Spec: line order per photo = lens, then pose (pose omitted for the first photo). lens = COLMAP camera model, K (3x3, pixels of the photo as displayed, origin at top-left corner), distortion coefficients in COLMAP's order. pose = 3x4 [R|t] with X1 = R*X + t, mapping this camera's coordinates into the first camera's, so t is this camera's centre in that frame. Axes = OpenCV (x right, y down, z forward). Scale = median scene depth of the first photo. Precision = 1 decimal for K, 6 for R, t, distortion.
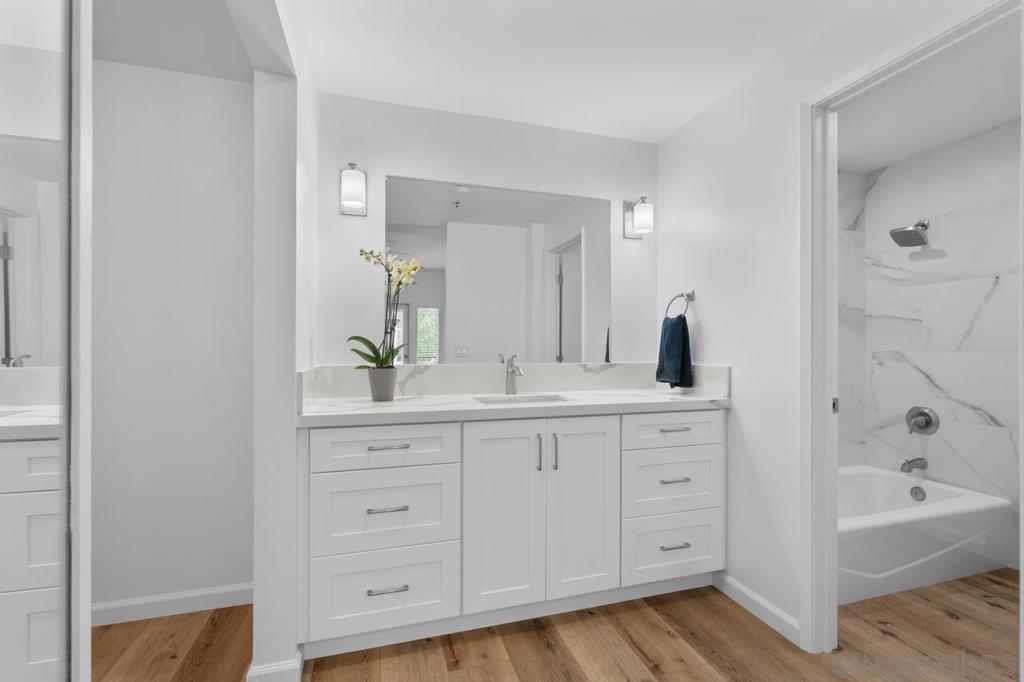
lens RADIAL K [[450.4, 0, 512.0], [0, 450.4, 341.0], [0, 0, 1]] dist [-0.001209, 0.000471]
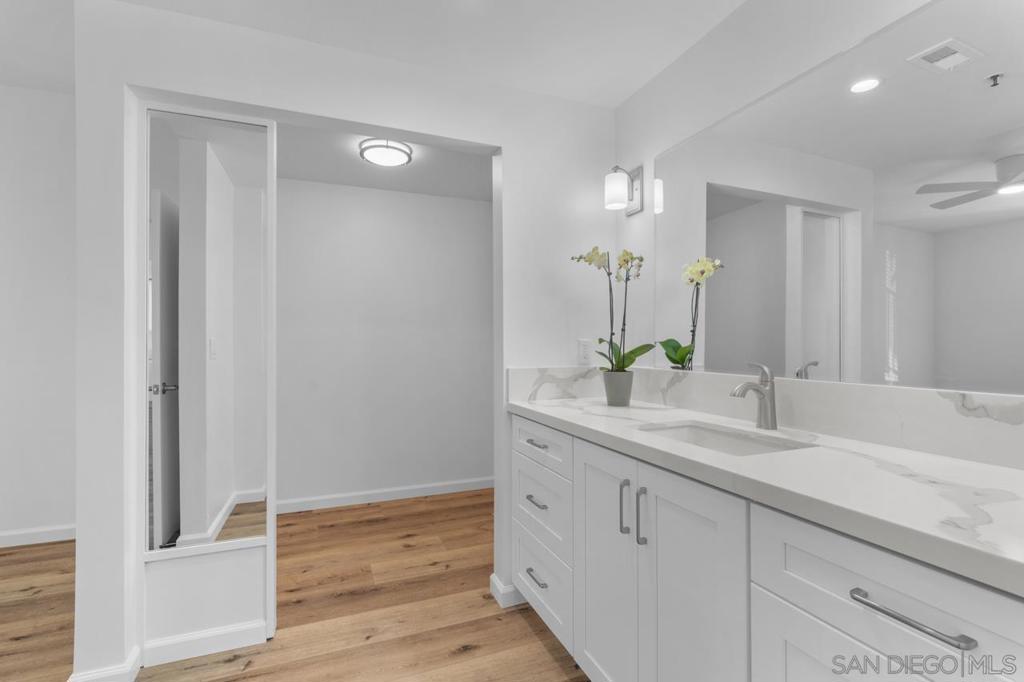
lens RADIAL K [[454.2, 0, 515.1], [0, 454.2, 339.4], [0, 0, 1]] dist [-0.004554, -0.000119]
pose [[0.091970, -0.017208, -0.995613, 0.636592], [0.017729, 0.999720, -0.015641, 0.004278], [0.995604, -0.016213, 0.092249, 0.685596]]
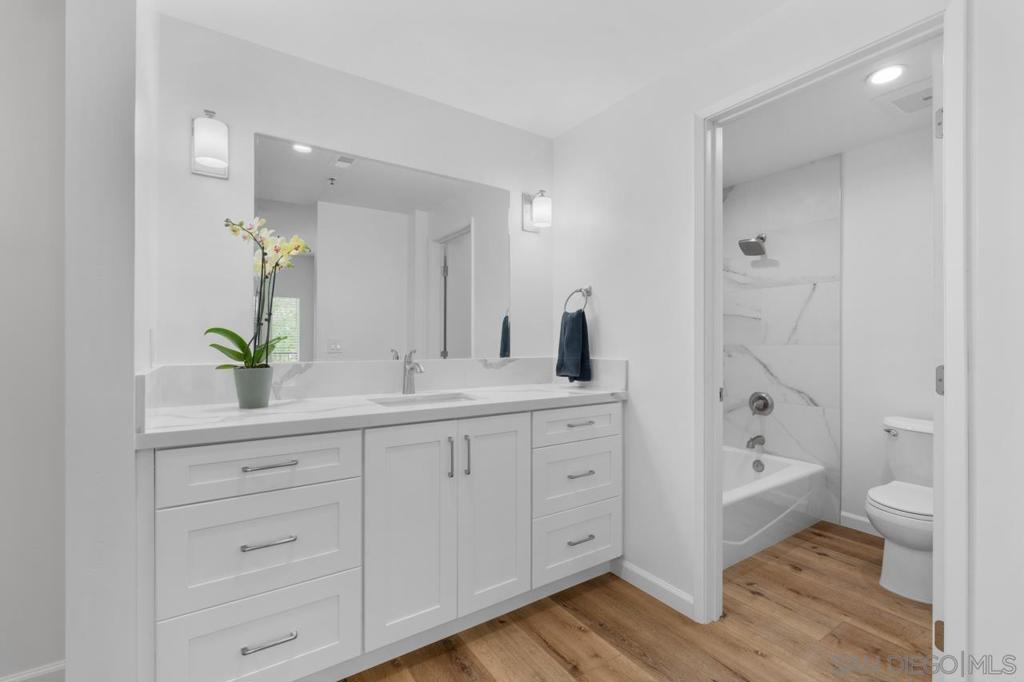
lens RADIAL K [[451.1, 0, 512.3], [0, 451.1, 337.3], [0, 0, 1]] dist [-0.001097, 0.000105]
pose [[0.956409, 0.002414, 0.292022, -0.077006], [-0.003707, 0.999986, 0.003874, 0.000855], [-0.292008, -0.004787, 0.956404, 0.081997]]
